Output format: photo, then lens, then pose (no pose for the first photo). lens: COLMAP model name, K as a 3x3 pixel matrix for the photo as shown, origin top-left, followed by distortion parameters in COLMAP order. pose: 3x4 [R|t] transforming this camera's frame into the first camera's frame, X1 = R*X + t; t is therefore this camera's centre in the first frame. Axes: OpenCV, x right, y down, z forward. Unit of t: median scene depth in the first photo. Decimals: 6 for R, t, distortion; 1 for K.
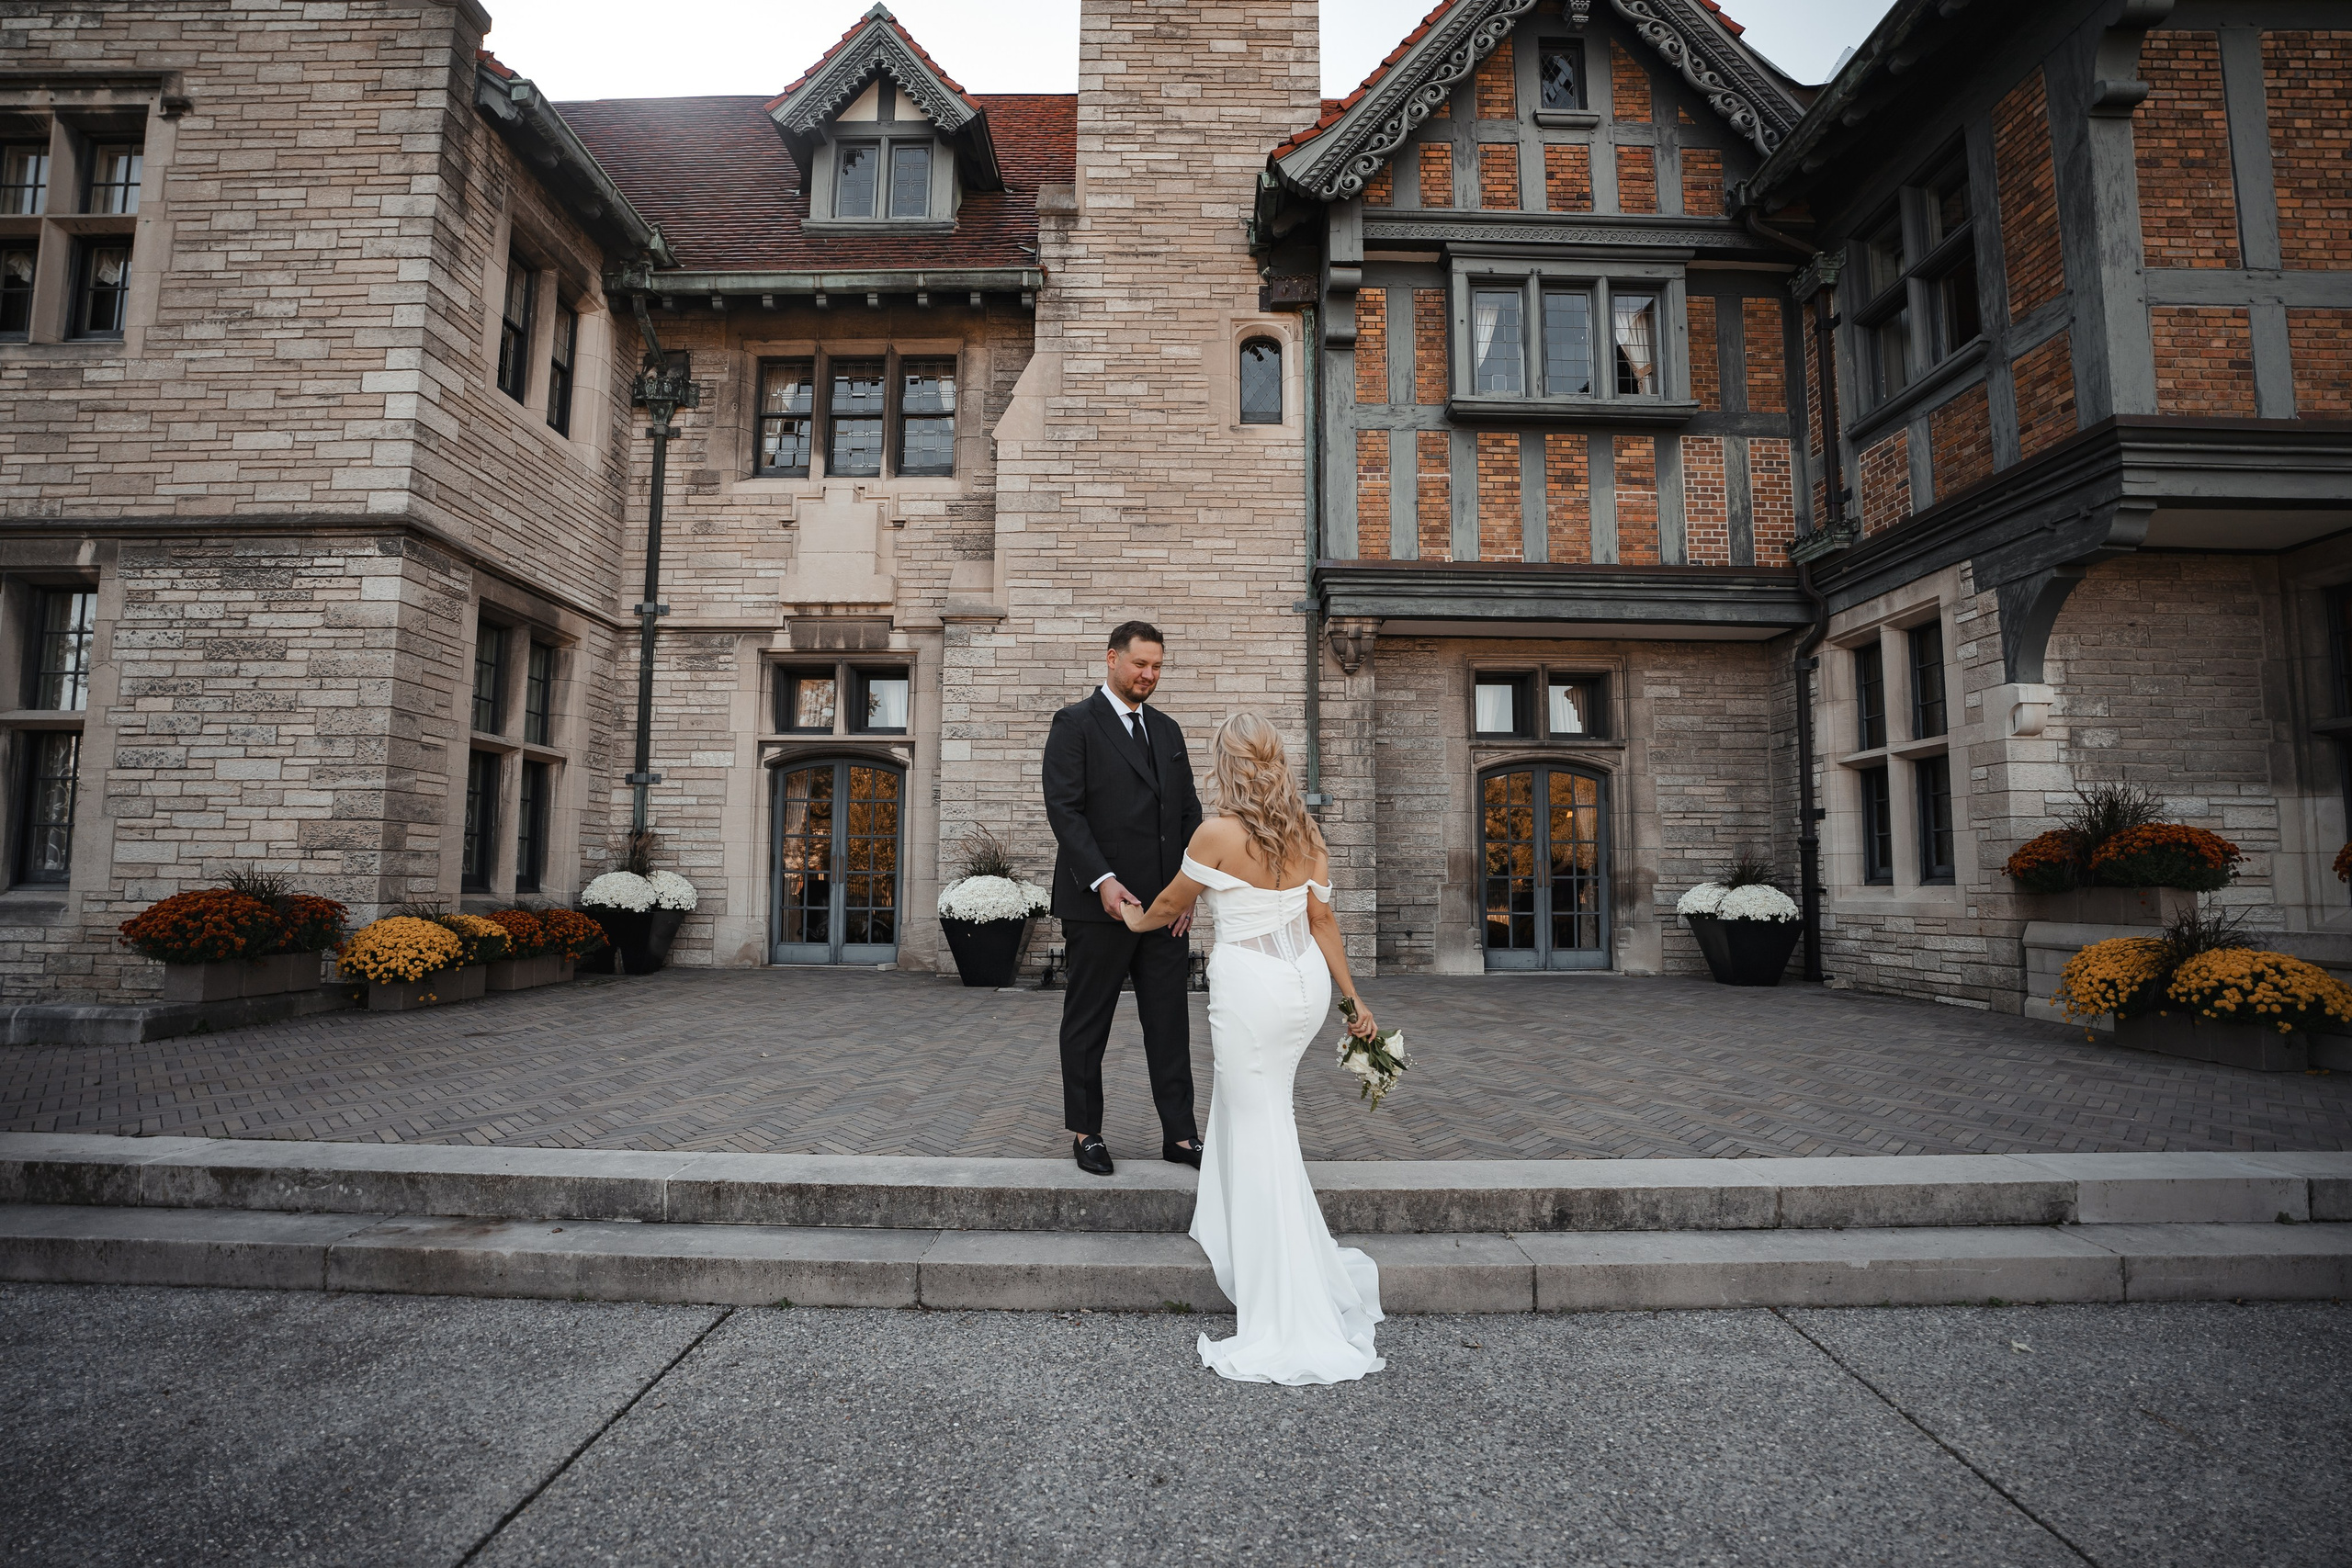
lens RADIAL K [[1094.7, 0, 1176.0], [0, 1094.7, 784.0], [0, 0, 1]] dist [-0.068310, 0.020345]
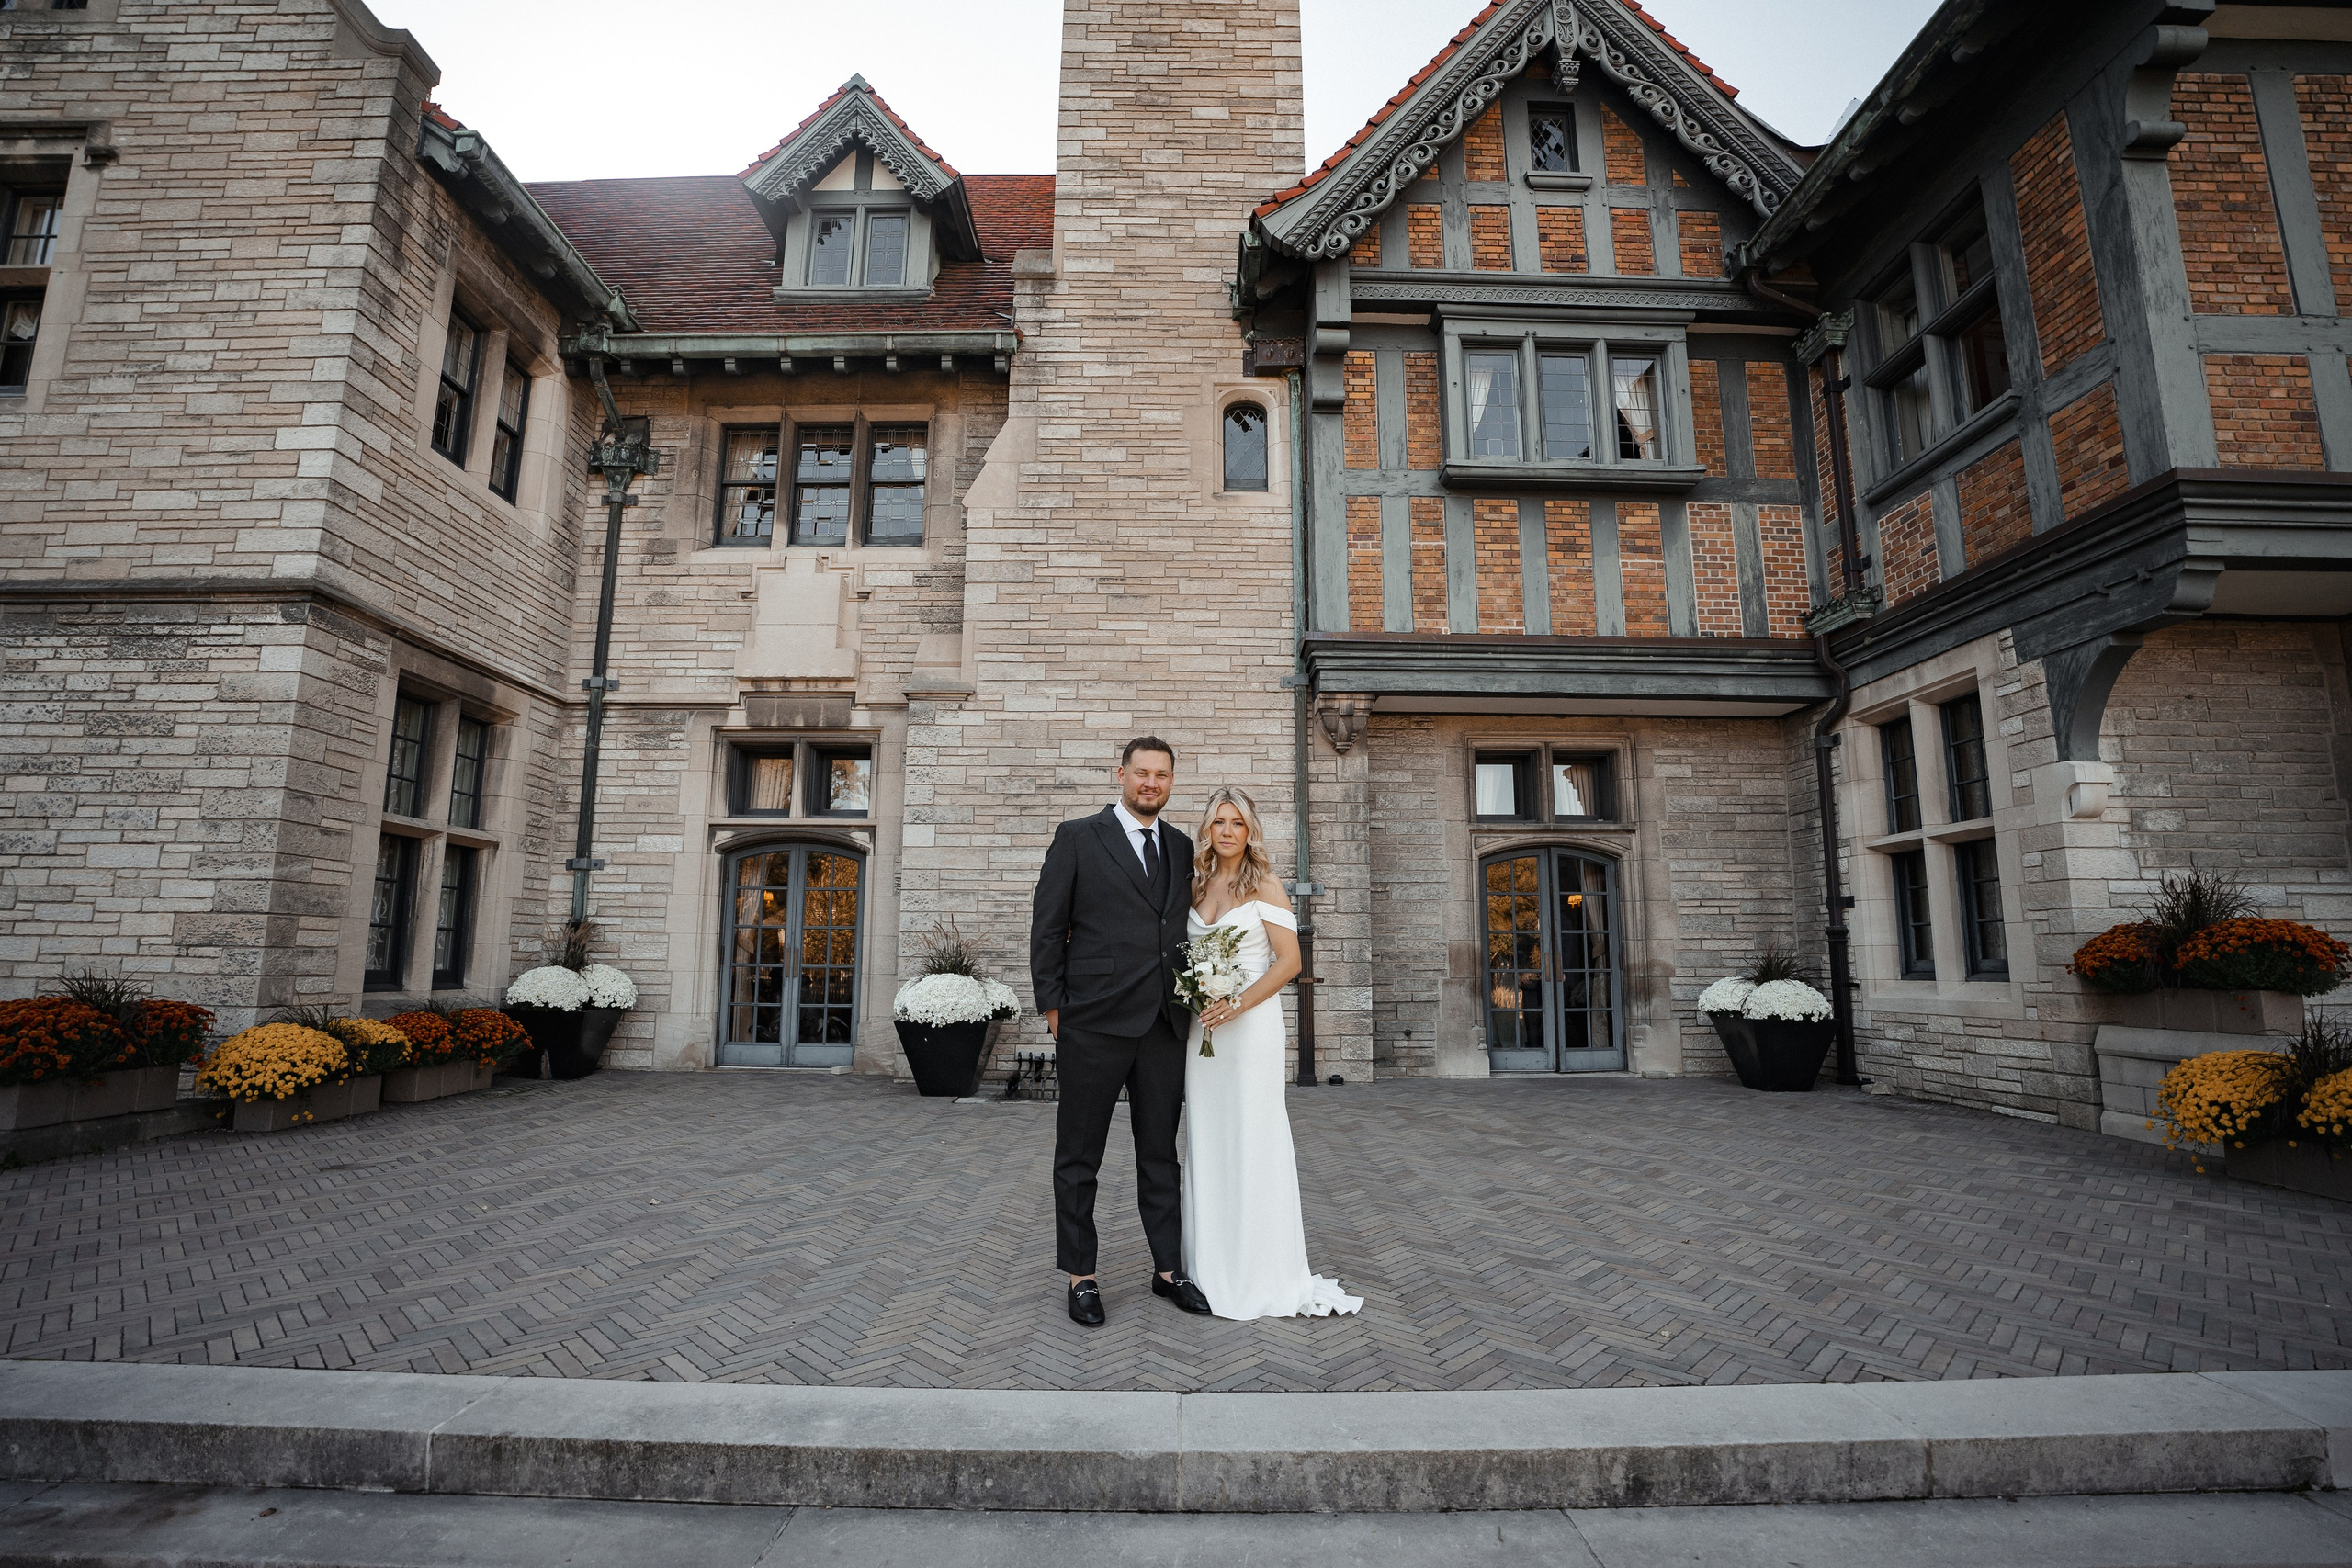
lens RADIAL K [[1067.6, 0, 1176.0], [0, 1067.6, 784.0], [0, 0, 1]] dist [-0.071819, 0.018344]
pose [[0.999989, -0.000309, 0.004595, 0.014490], [0.000632, 0.997513, -0.070477, -0.011334], [-0.004562, 0.070479, 0.997503, 0.100709]]
